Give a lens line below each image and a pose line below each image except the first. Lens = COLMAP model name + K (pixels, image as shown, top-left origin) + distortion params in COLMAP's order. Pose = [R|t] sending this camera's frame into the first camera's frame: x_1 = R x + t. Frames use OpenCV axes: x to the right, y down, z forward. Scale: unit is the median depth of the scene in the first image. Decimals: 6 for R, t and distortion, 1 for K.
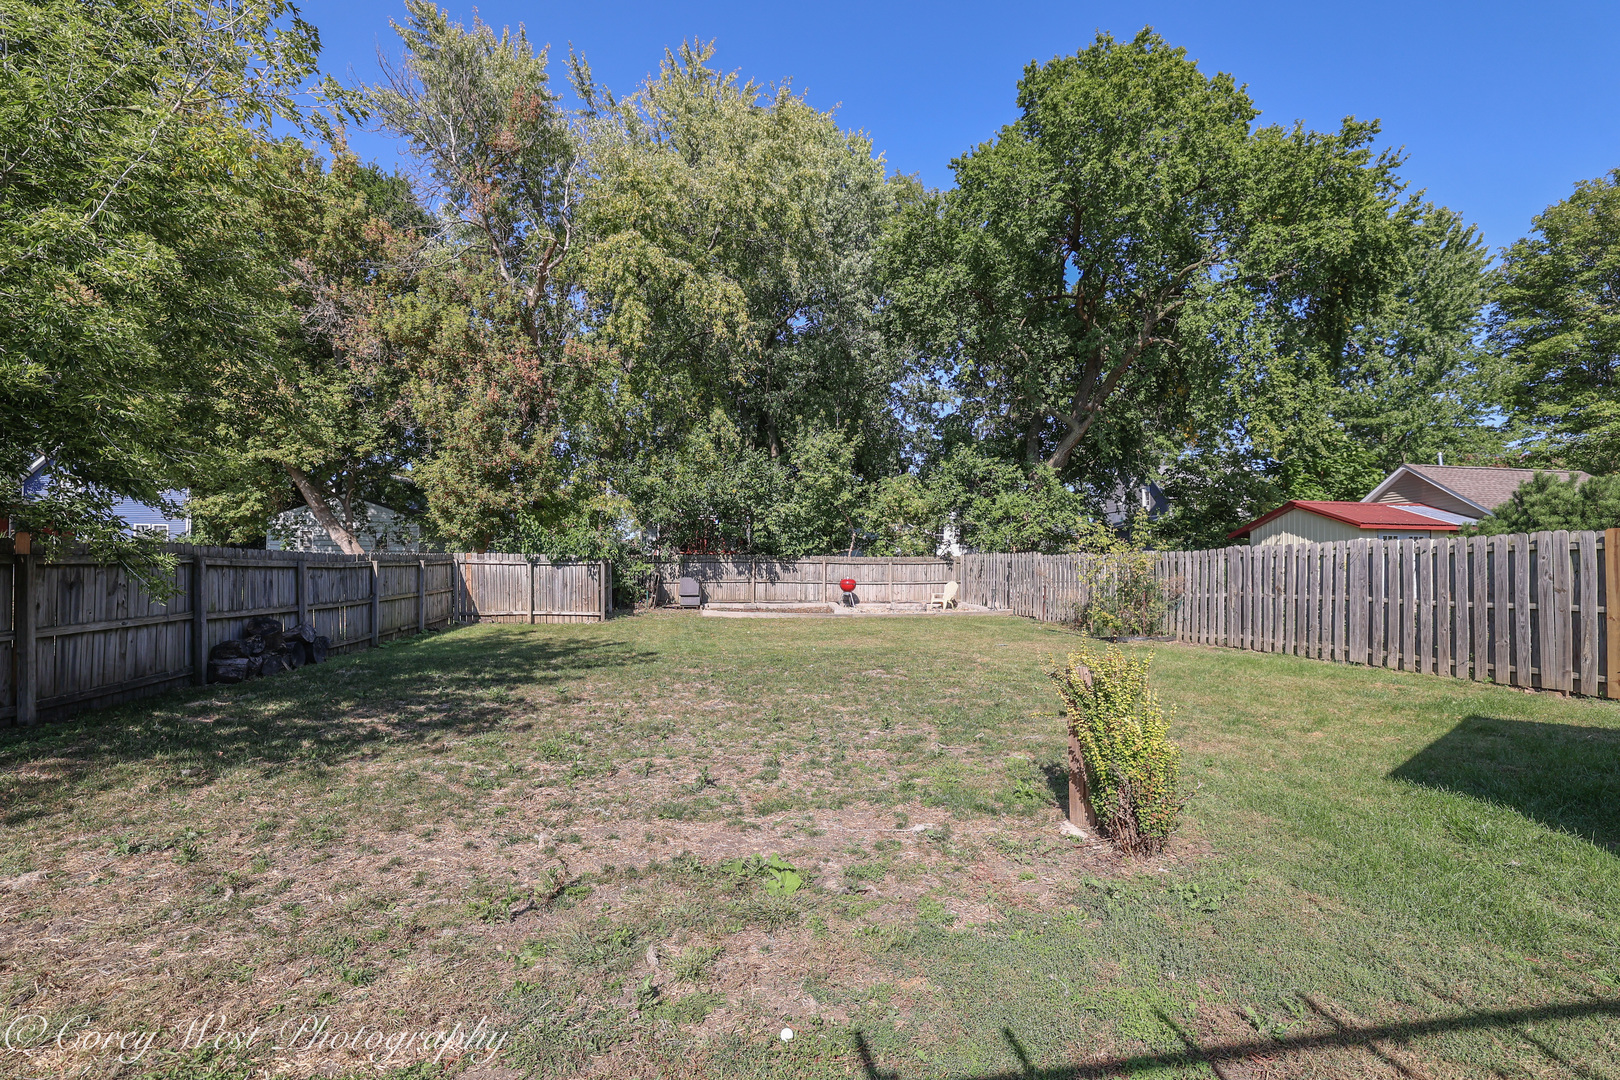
lens RADIAL K [[716.7, 0, 810.0], [0, 716.7, 556.3], [0, 0, 1]] dist [-0.029626, 0.007213]
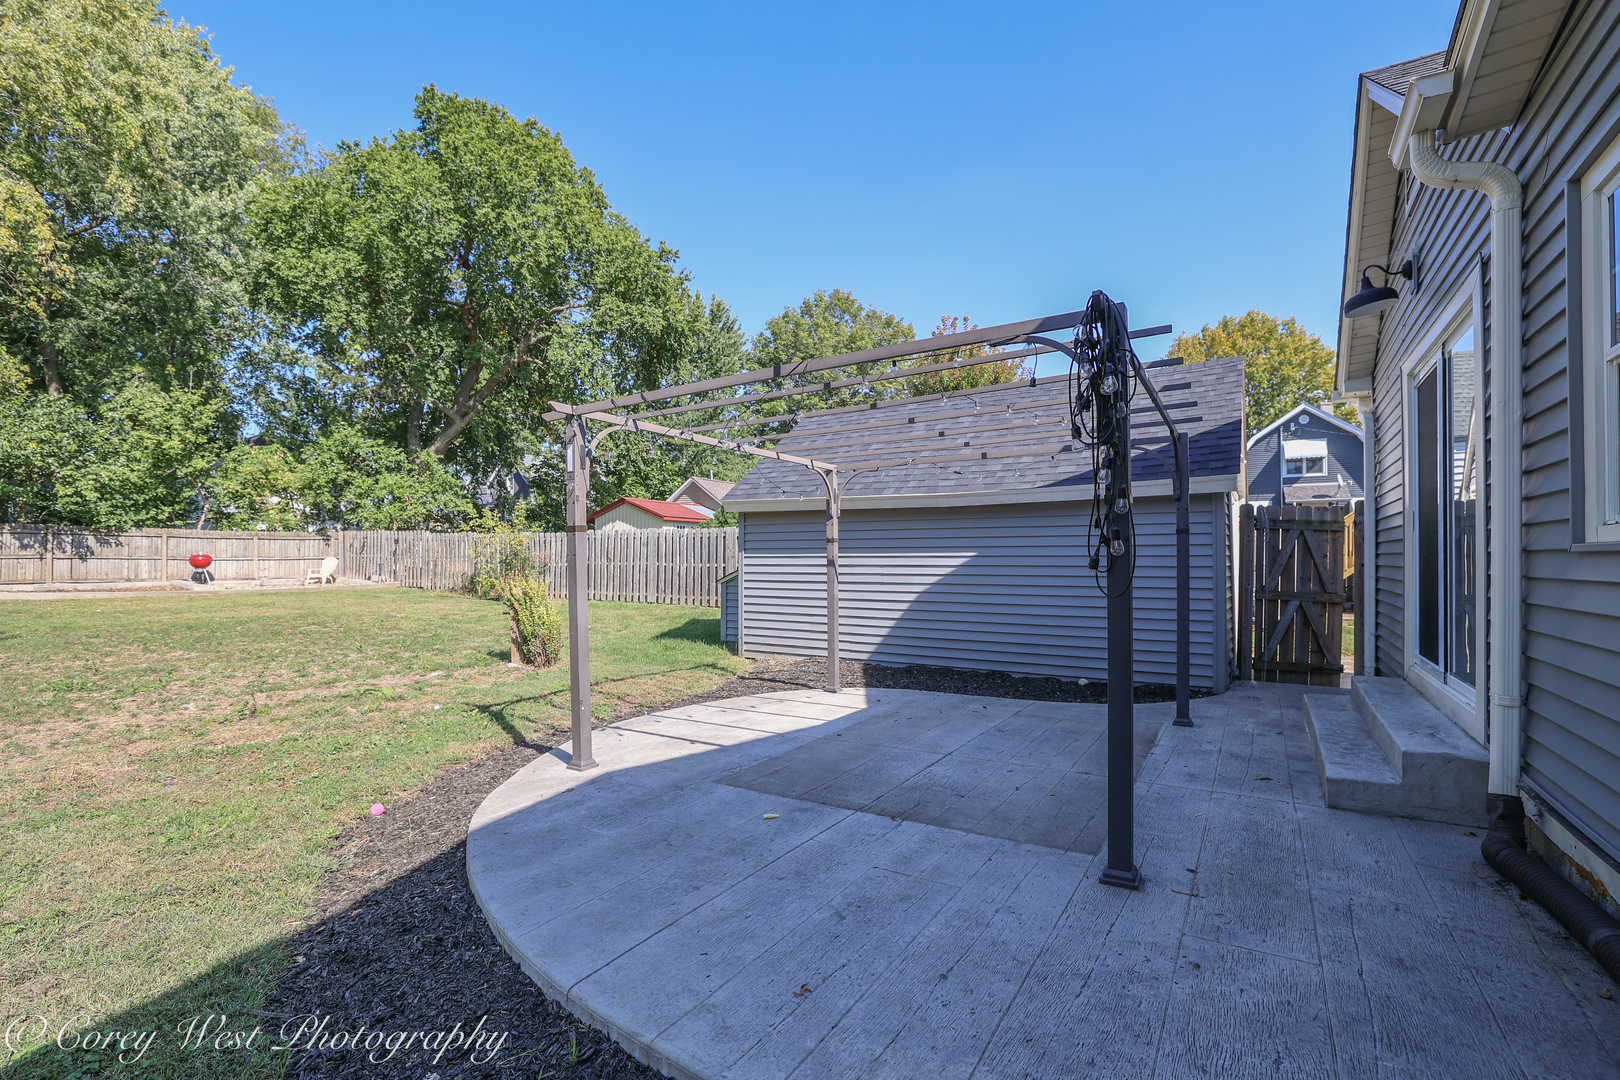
lens RADIAL K [[716.7, 0, 824.3], [0, 716.7, 544.0], [0, 0, 1]] dist [-0.029626, 0.007213]
pose [[0.647590, 0.012067, 0.761893, -0.121917], [-0.019482, 0.999810, 0.000724, 0.002209], [-0.761740, -0.015312, 0.647702, -0.199556]]
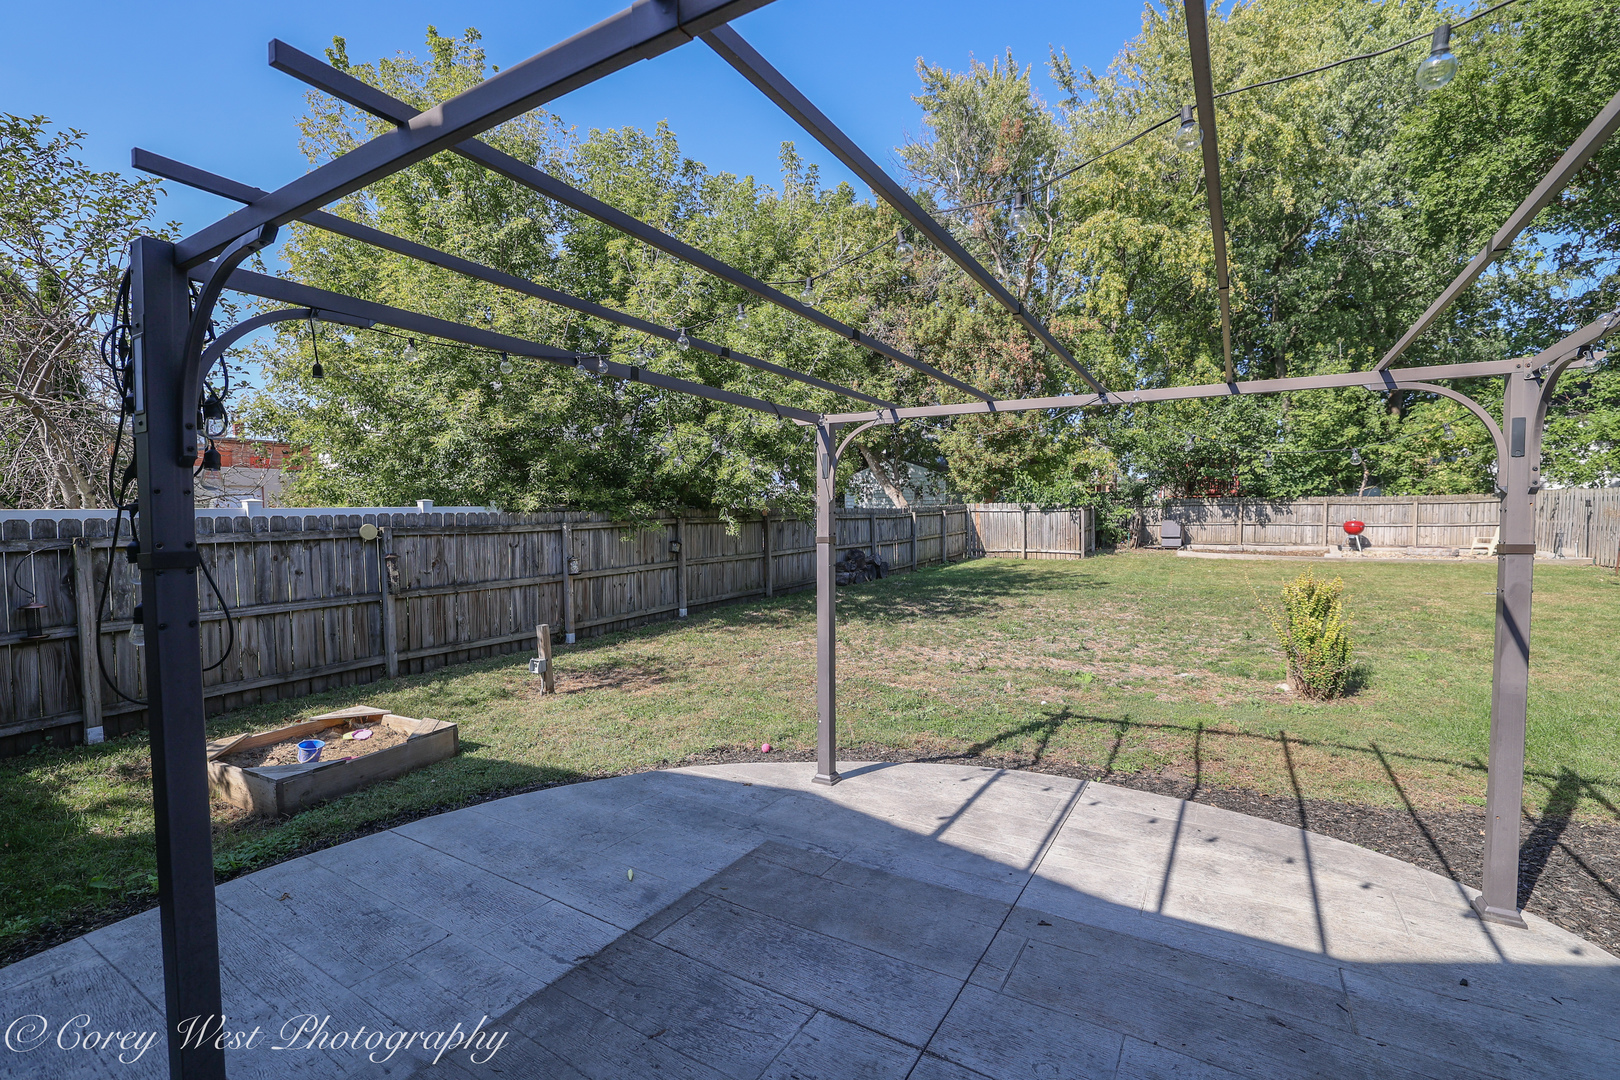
lens RADIAL K [[716.7, 0, 803.4], [0, 716.7, 542.7], [0, 0, 1]] dist [-0.029626, 0.007213]
pose [[0.760576, 0.012505, -0.649129, 0.109444], [0.029297, 0.998135, 0.053556, -0.010730], [0.648588, -0.059751, 0.758791, -0.171569]]
